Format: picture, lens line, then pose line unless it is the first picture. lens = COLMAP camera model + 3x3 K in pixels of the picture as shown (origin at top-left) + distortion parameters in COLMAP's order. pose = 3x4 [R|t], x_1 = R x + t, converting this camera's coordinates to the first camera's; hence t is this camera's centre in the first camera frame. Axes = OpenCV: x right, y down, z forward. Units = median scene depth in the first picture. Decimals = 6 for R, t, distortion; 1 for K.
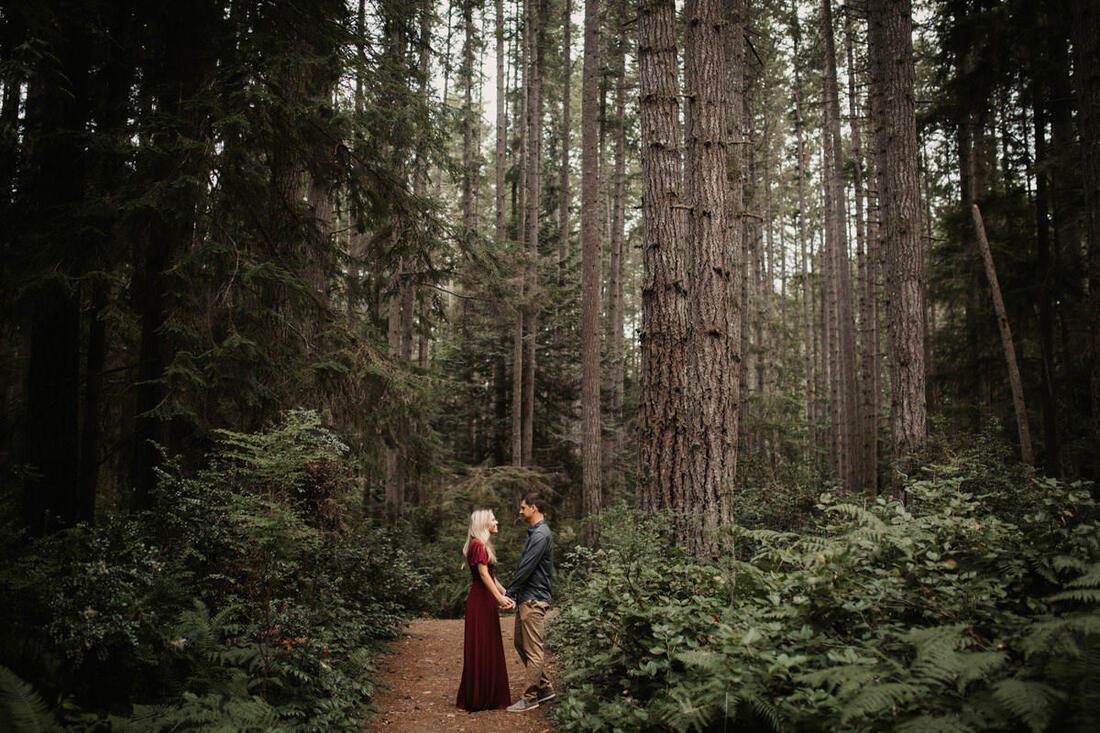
lens RADIAL K [[1016.4, 0, 550.0], [0, 1016.4, 366.5], [0, 0, 1]] dist [-0.036603, 0.005709]
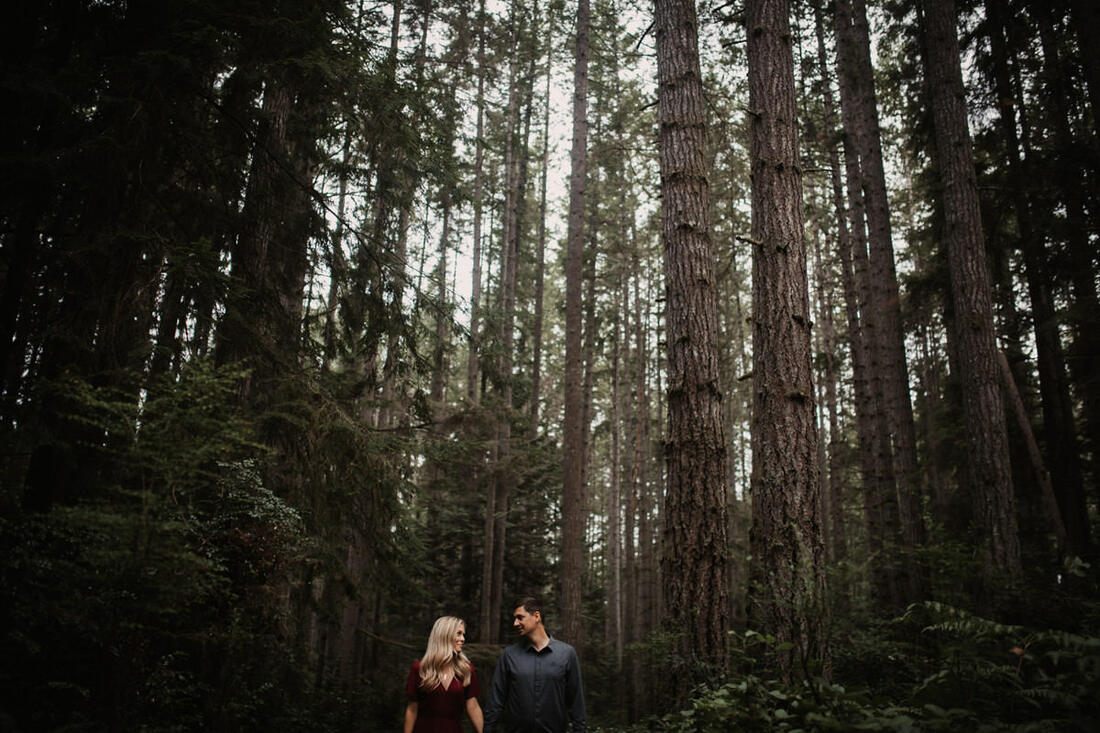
lens RADIAL K [[1016.4, 0, 550.0], [0, 1016.4, 366.5], [0, 0, 1]] dist [-0.036603, 0.005709]
pose [[0.999142, 0.027671, 0.030809, -0.033628], [-0.021380, 0.981848, -0.188463, 0.065567], [-0.035464, 0.187642, 0.981597, 0.187516]]
